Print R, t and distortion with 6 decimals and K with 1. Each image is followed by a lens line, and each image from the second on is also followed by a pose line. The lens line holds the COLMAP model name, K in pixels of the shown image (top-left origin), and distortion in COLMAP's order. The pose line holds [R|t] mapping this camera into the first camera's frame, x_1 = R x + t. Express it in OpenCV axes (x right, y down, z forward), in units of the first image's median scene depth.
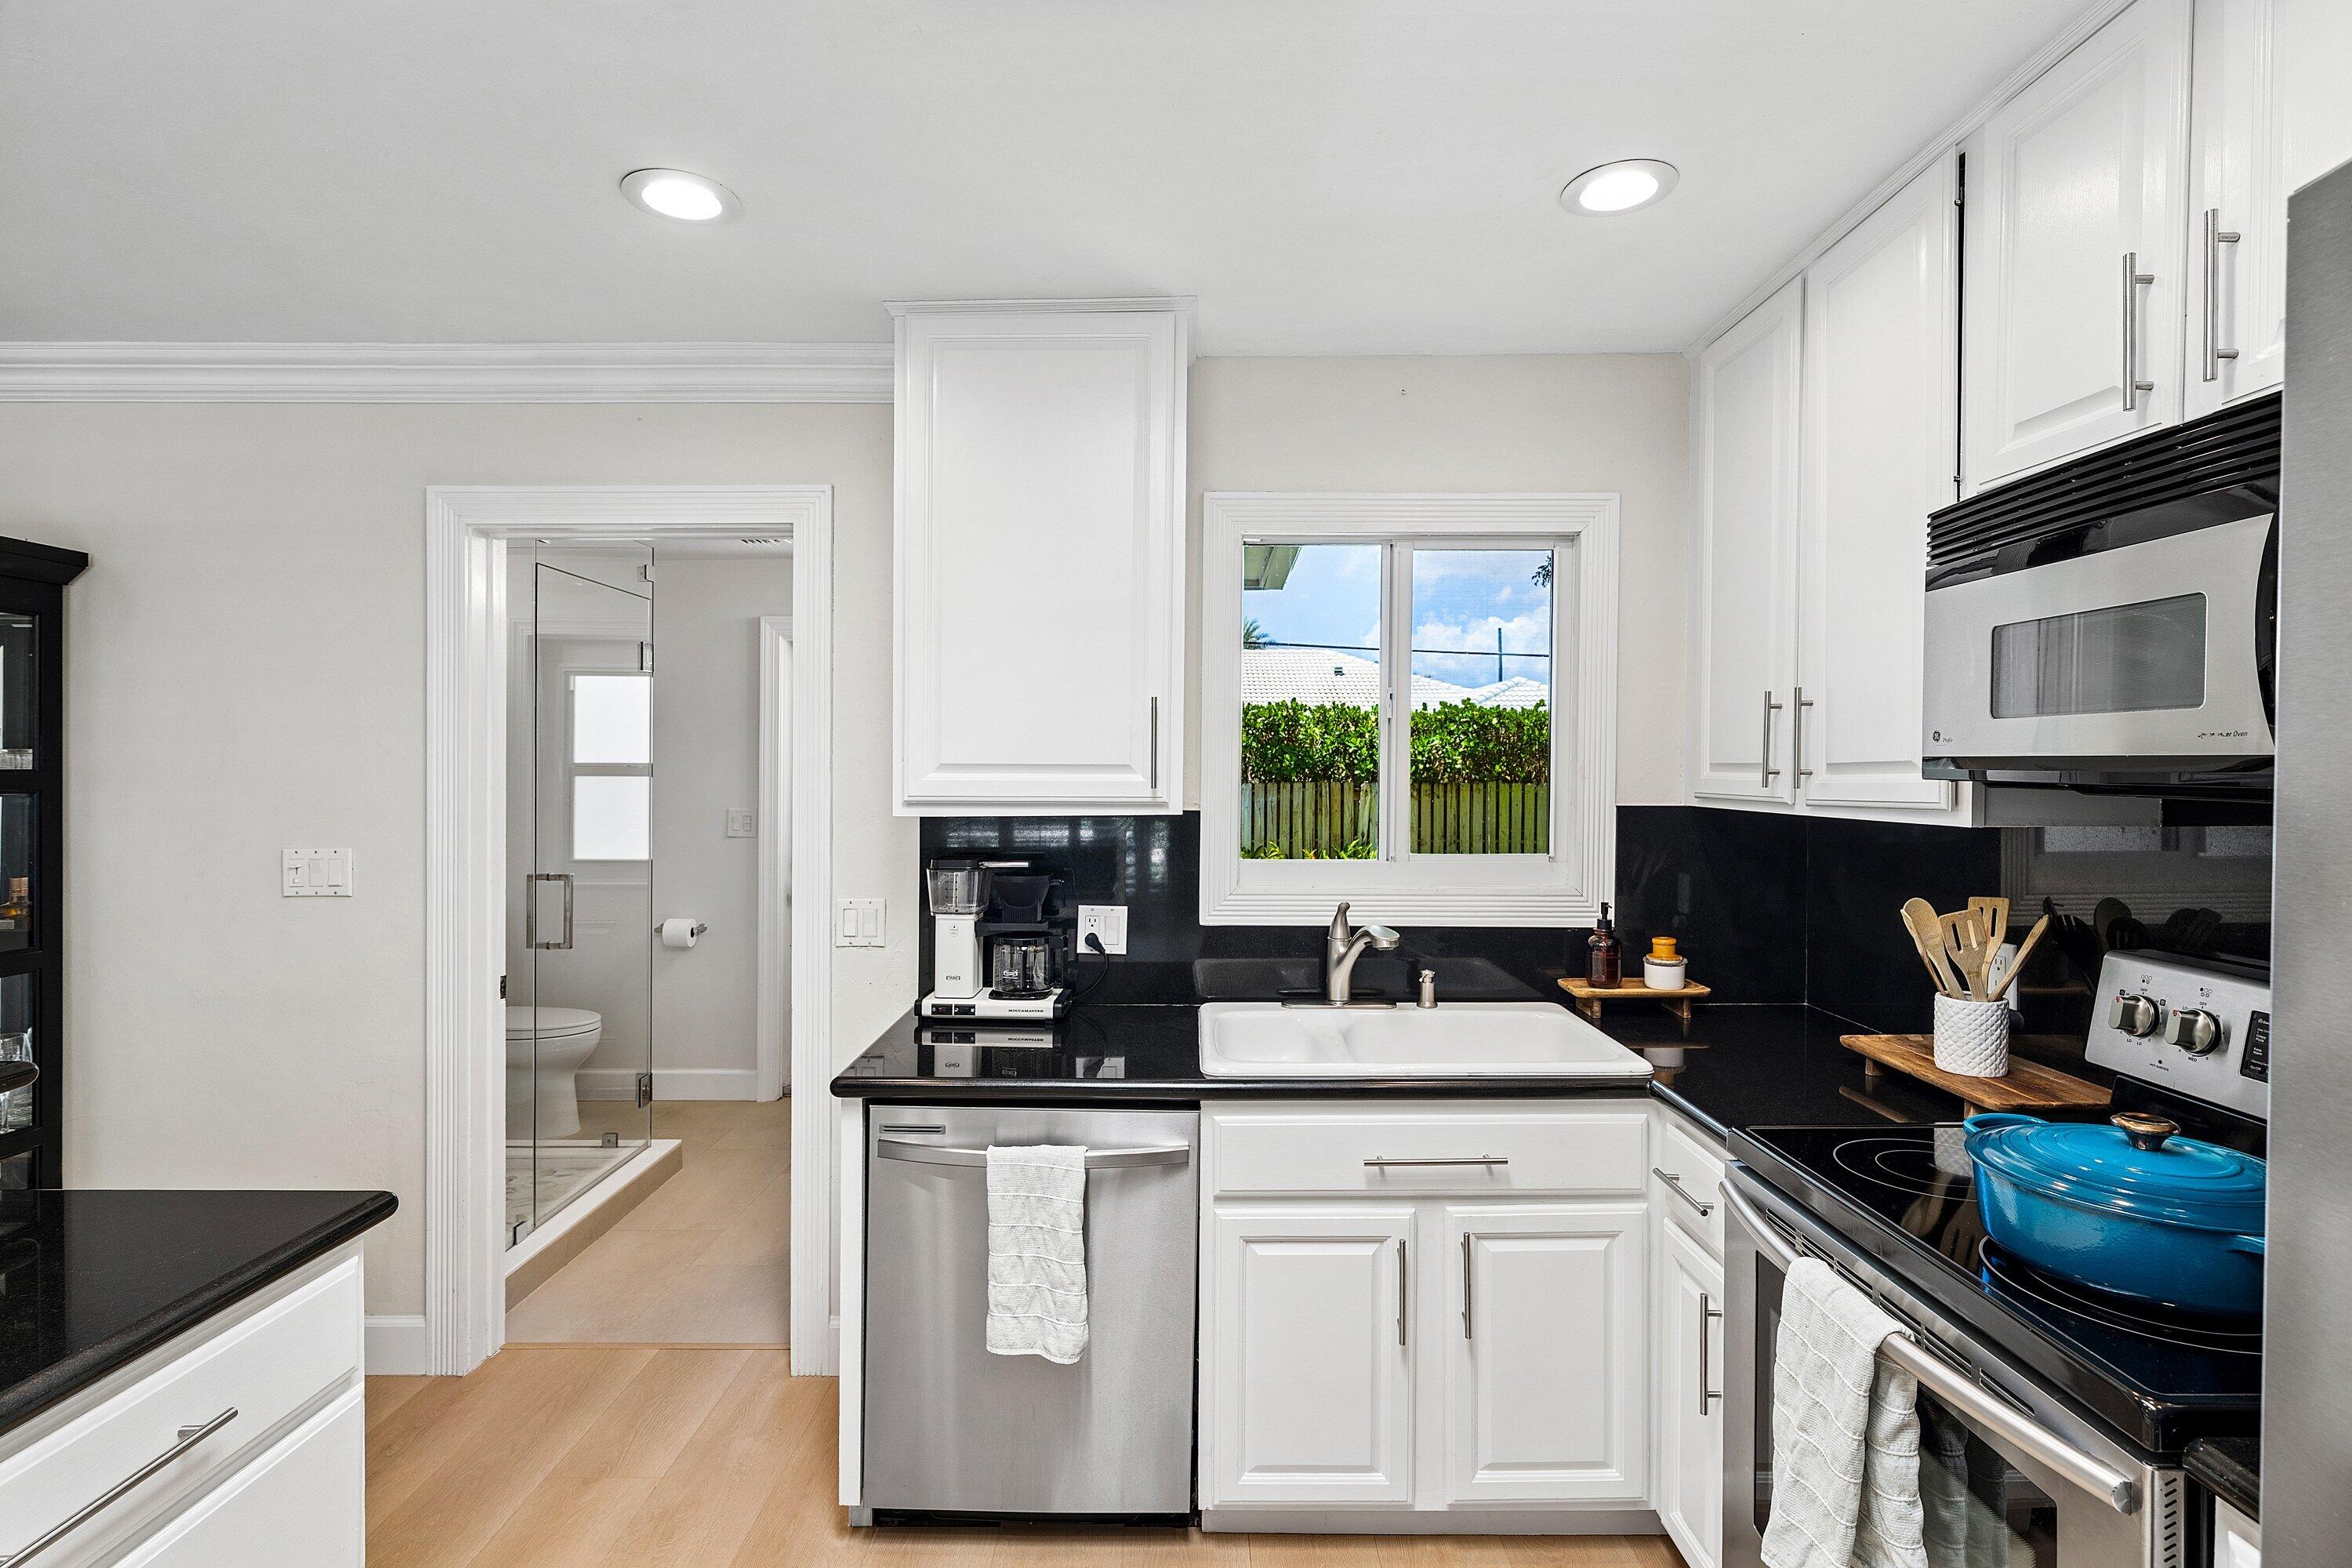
lens RADIAL K [[1077.6, 0, 1176.8], [0, 1077.6, 792.2], [0, 0, 1]] dist [0.001236, -0.000587]
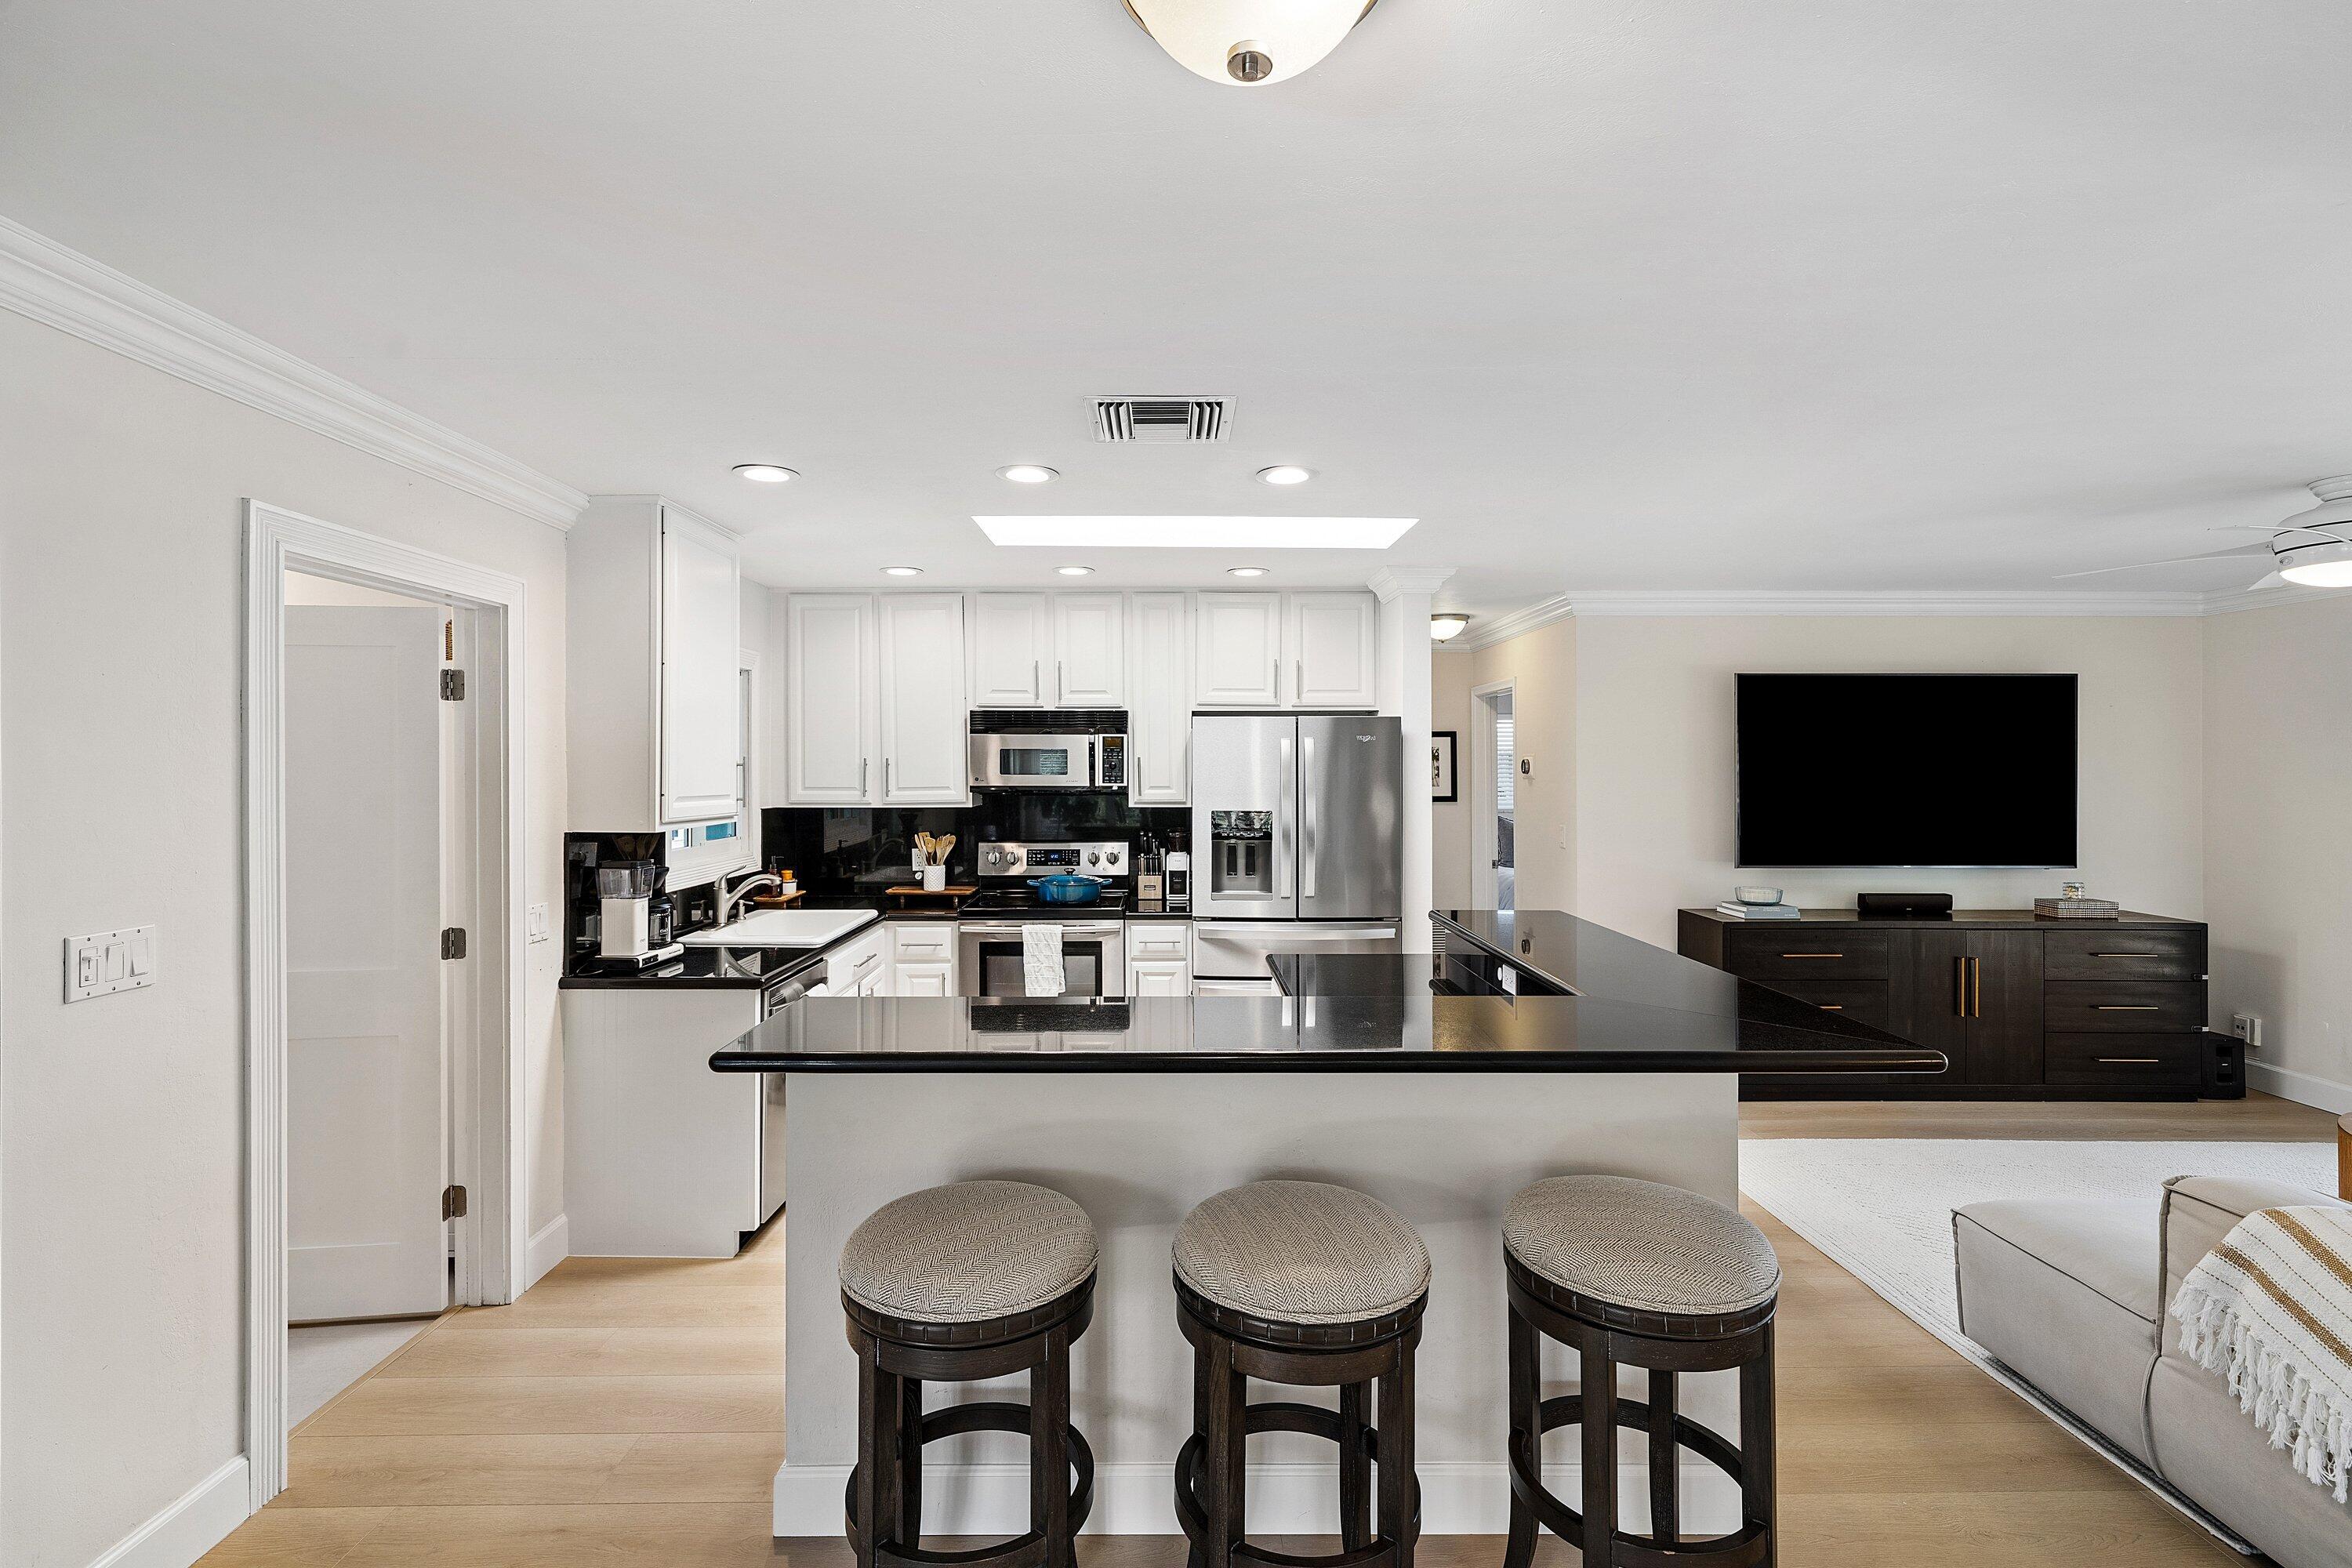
lens RADIAL K [[1077.6, 0, 1169.6], [0, 1077.6, 768.5], [0, 0, 1]] dist [0.001236, -0.000587]
pose [[-0.002370, 0.000931, 0.999997, -1.662188], [0.027066, 0.999633, -0.000866, -0.041869], [-0.999631, 0.027064, -0.002394, 0.264236]]
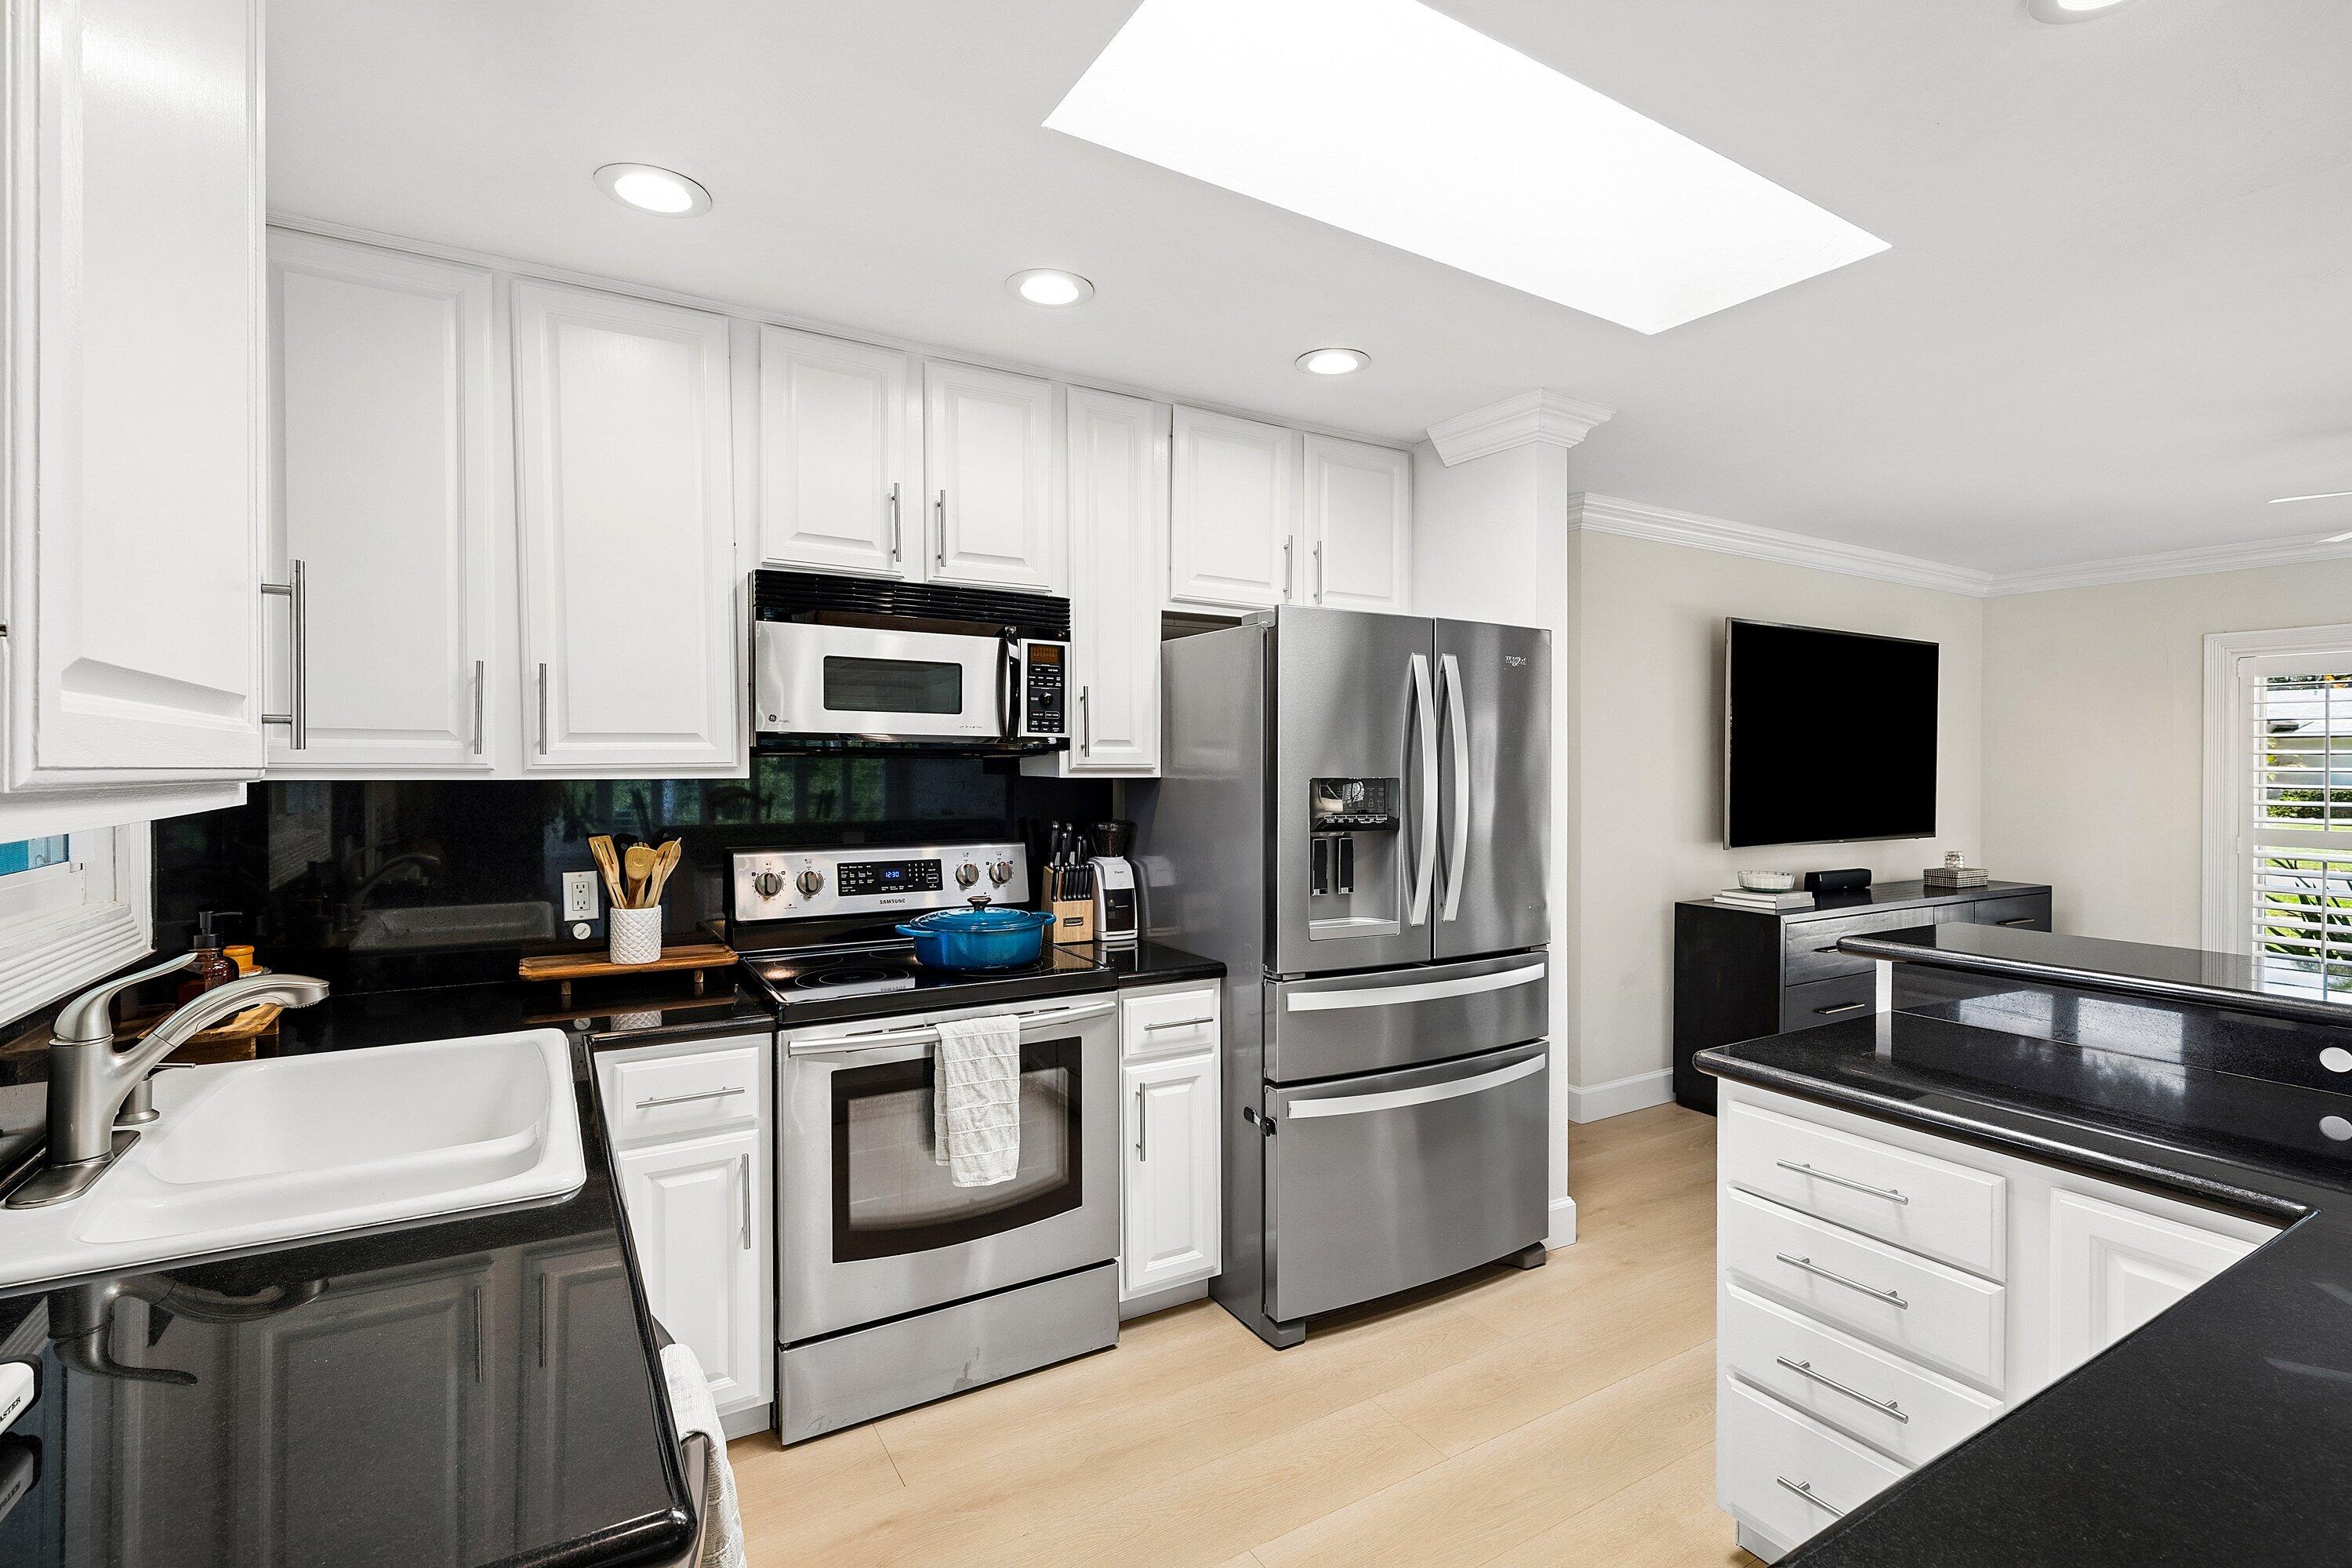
lens RADIAL K [[1077.6, 0, 1198.0], [0, 1077.6, 778.2], [0, 0, 1]] dist [0.001236, -0.000587]
pose [[-0.526578, -0.008635, 0.850083, -0.593558], [0.019603, 0.999559, 0.022297, 0.008247], [-0.849901, 0.028405, -0.526177, 0.828583]]
